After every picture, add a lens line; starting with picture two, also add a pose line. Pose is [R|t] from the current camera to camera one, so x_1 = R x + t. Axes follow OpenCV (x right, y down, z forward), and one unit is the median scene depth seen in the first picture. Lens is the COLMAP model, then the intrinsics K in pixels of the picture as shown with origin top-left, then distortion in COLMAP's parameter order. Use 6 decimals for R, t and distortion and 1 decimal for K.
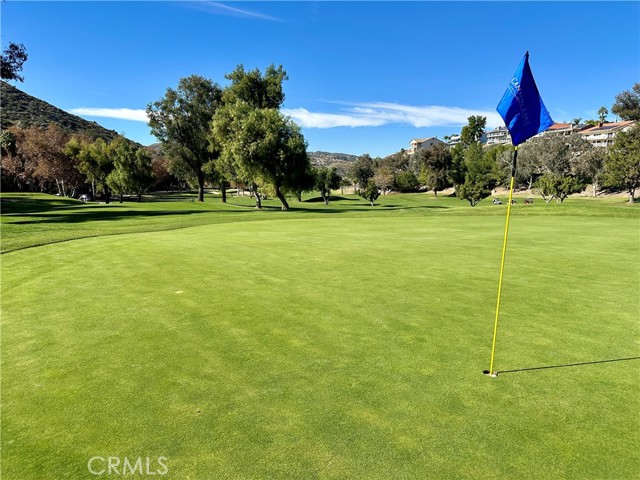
lens RADIAL K [[452.0, 0, 320.0], [0, 452.0, 240.0], [0, 0, 1]] dist [0.125749, -0.111592]
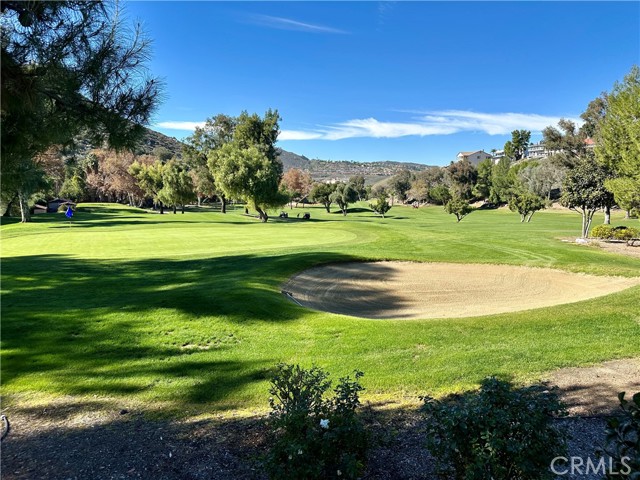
lens RADIAL K [[452.0, 0, 320.0], [0, 452.0, 240.0], [0, 0, 1]] dist [0.125749, -0.111592]
pose [[0.989467, 0.021345, -0.143178, 0.109110], [-0.024364, 0.999516, -0.019367, 0.004813], [0.142695, 0.022651, 0.989507, -0.119882]]
